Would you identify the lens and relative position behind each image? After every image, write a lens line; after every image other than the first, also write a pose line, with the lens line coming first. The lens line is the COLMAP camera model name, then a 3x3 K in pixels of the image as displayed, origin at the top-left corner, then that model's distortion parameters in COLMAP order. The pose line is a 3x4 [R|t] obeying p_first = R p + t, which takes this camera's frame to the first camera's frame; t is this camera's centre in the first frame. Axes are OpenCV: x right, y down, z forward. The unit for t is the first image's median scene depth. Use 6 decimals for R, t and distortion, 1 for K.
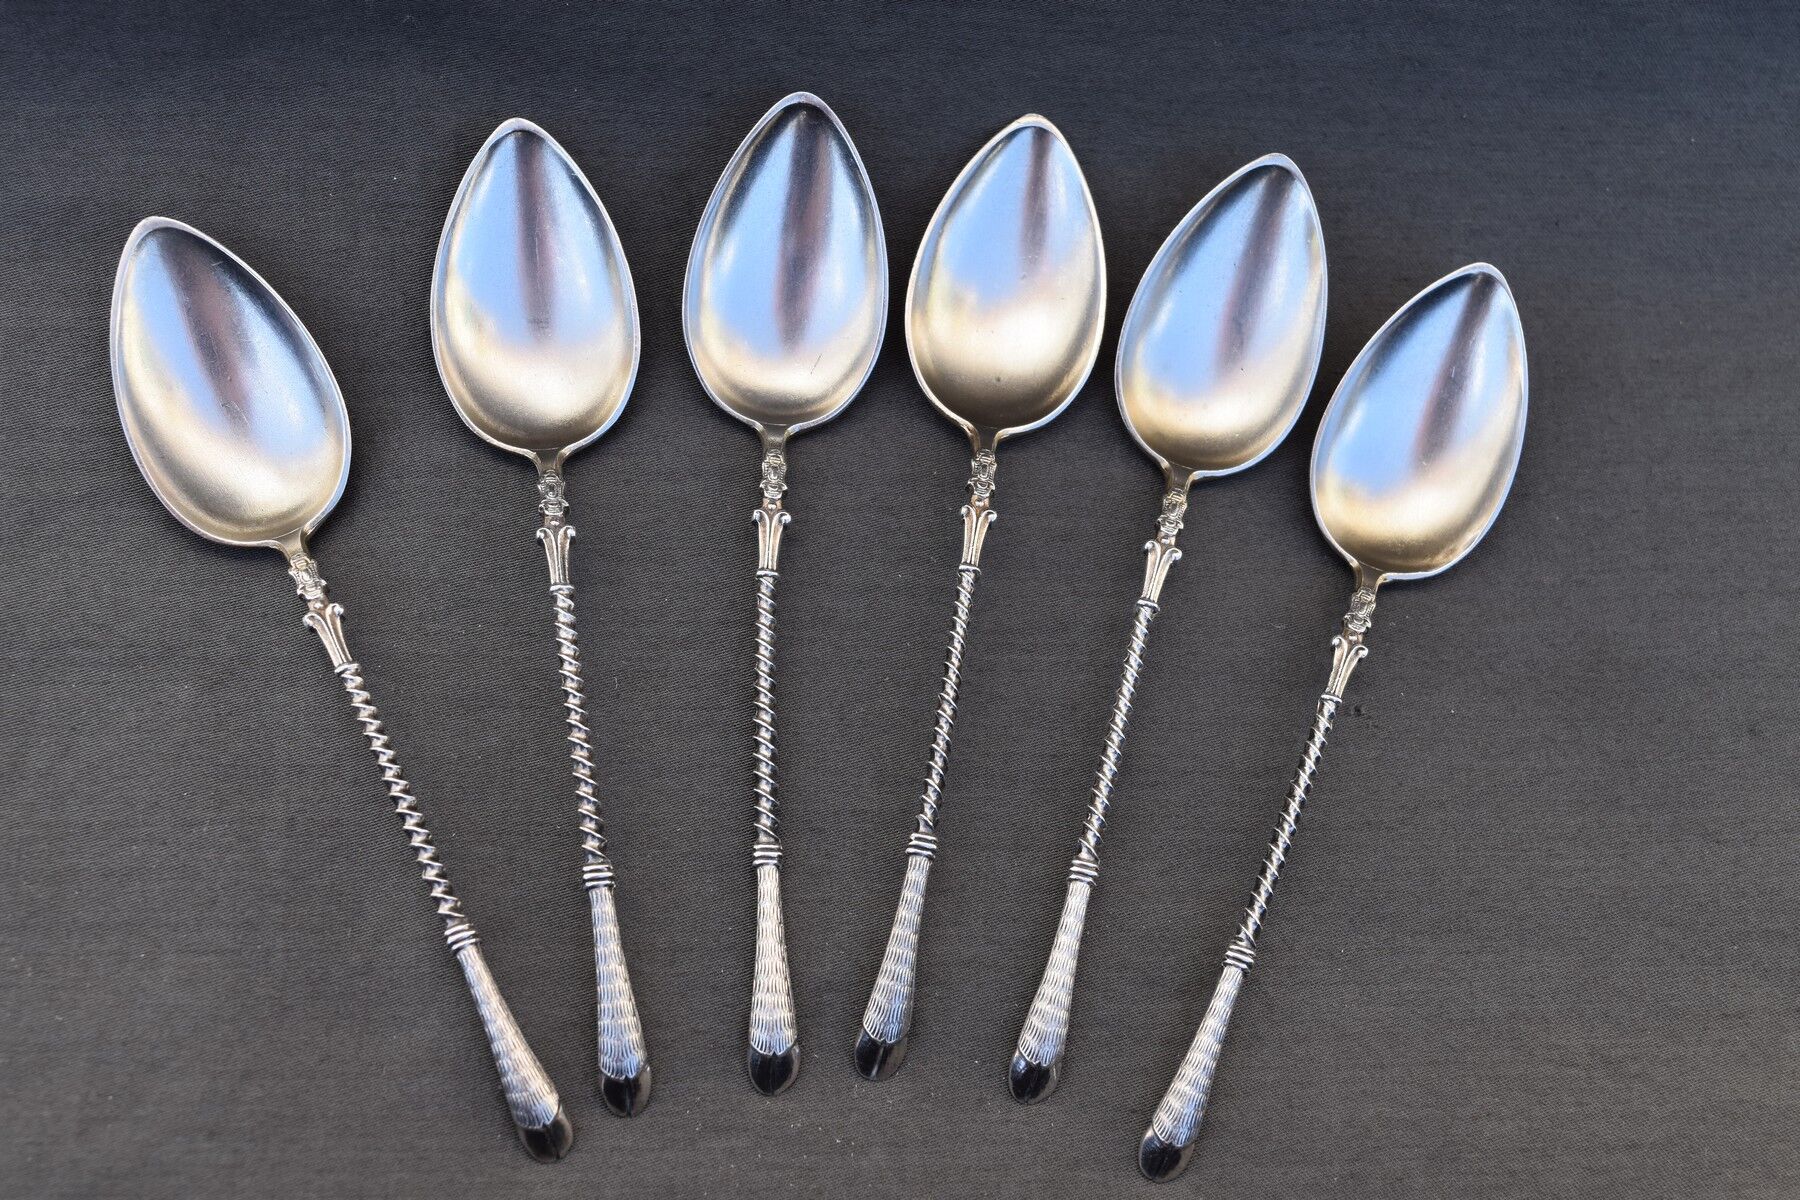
lens RADIAL K [[2553.5, 0, 900.0], [0, 2553.5, 600.0], [0, 0, 1]] dist [-0.025418, 0.010006]
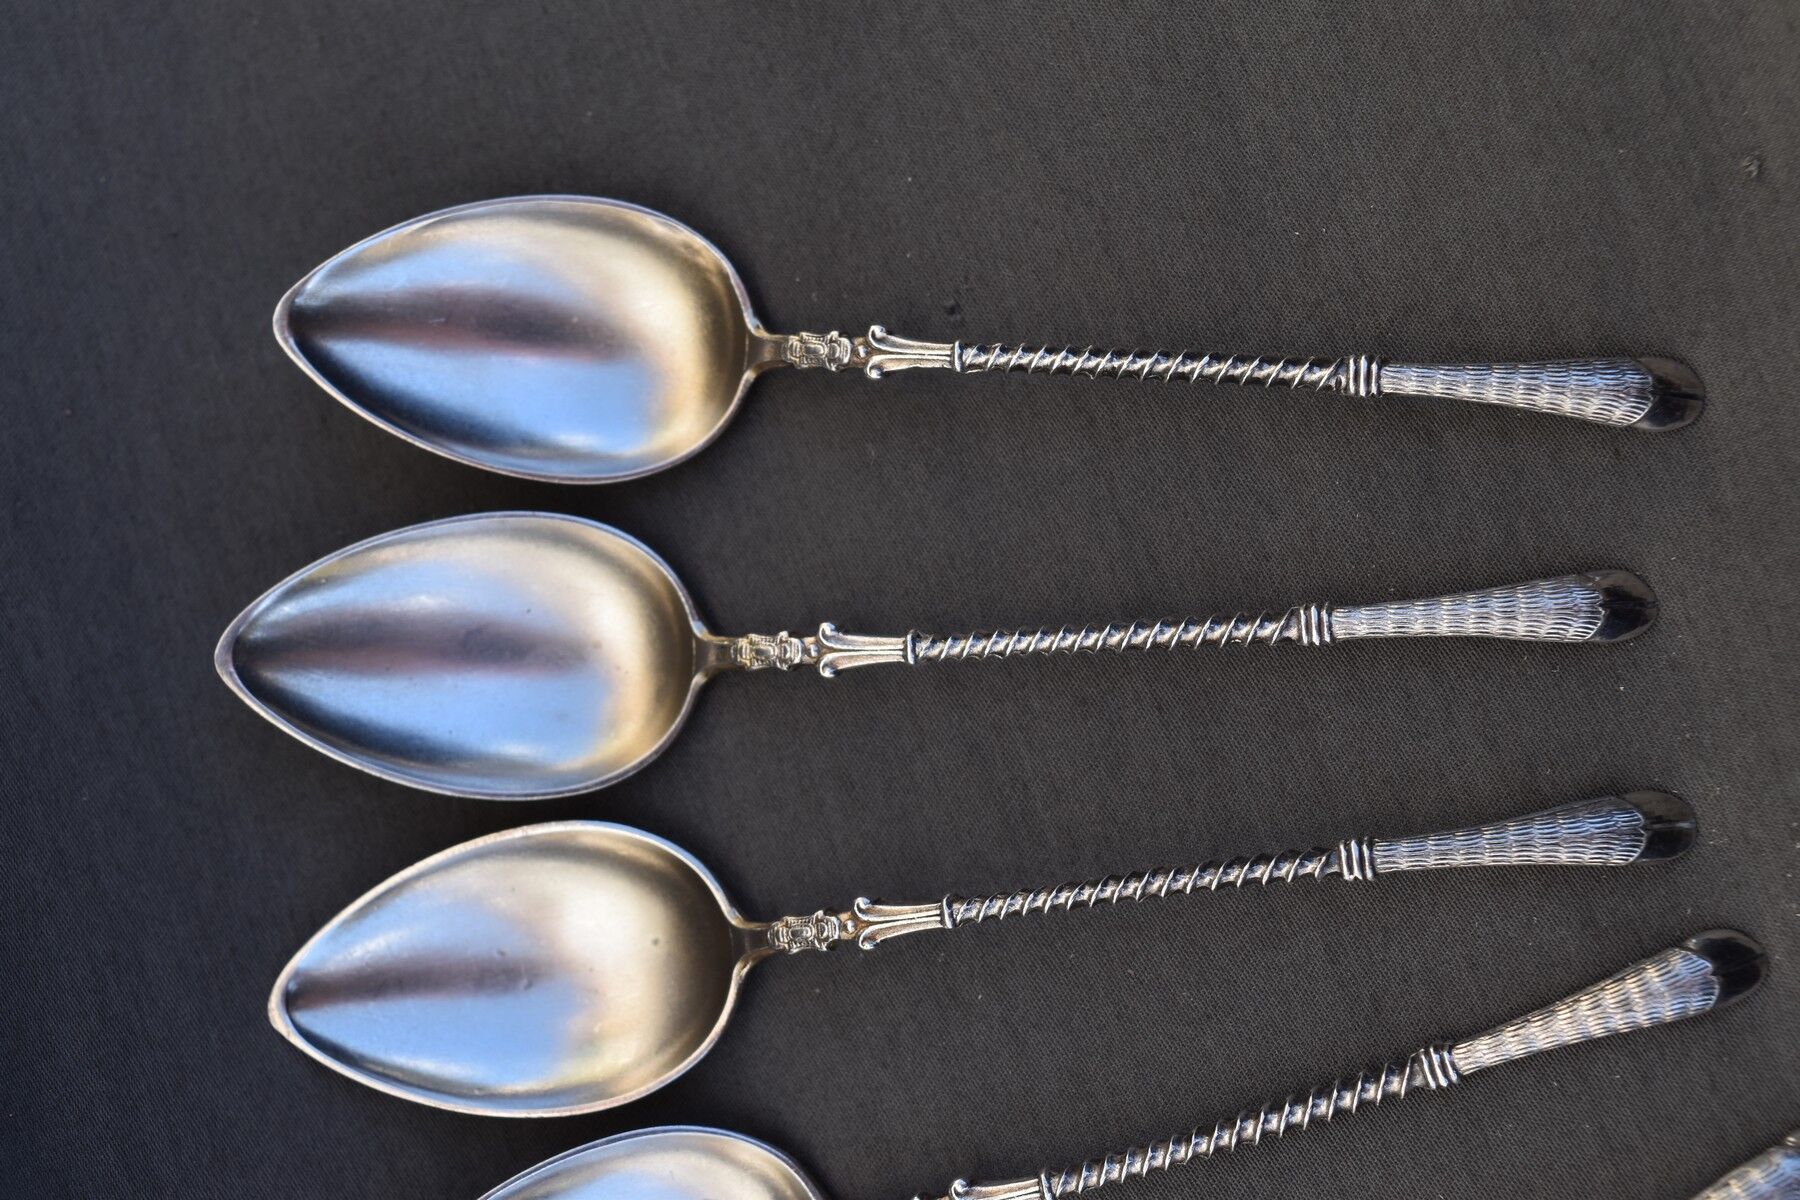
lens RADIAL K [[3006.2, 0, 900.0], [0, 3006.2, 600.0], [0, 0, 1]] dist [-0.003300, 0.023868]
pose [[-0.313812, -0.949464, -0.006303, 0.118562], [0.945950, -0.313209, 0.084136, -0.067362], [-0.081858, 0.020441, 0.996434, 0.189826]]
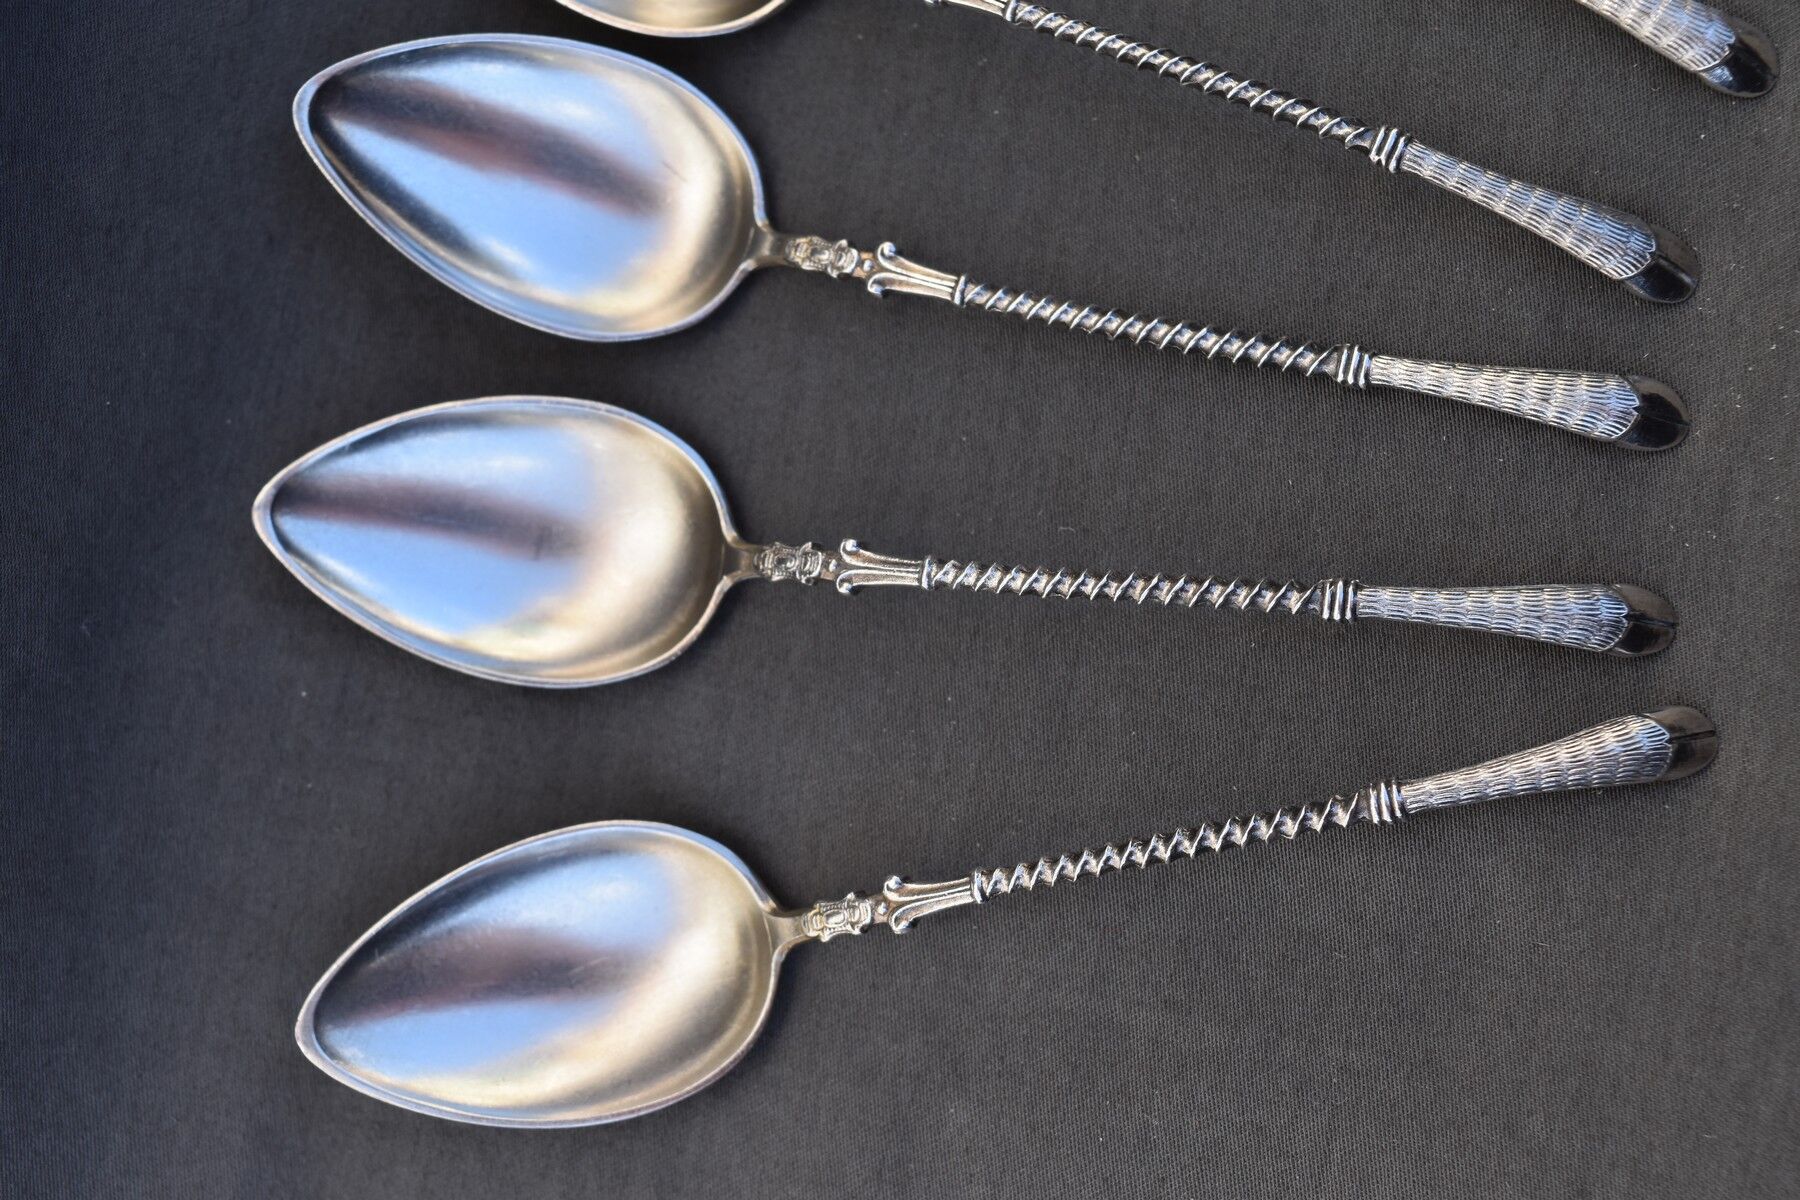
lens RADIAL K [[3006.2, 0, 900.0], [0, 3006.2, 600.0], [0, 0, 1]] dist [-0.003300, 0.023868]
pose [[0.206229, -0.975765, -0.073163, -0.079225], [0.977795, 0.202658, 0.053347, -0.054387], [-0.037227, -0.082540, 0.995892, 0.163908]]
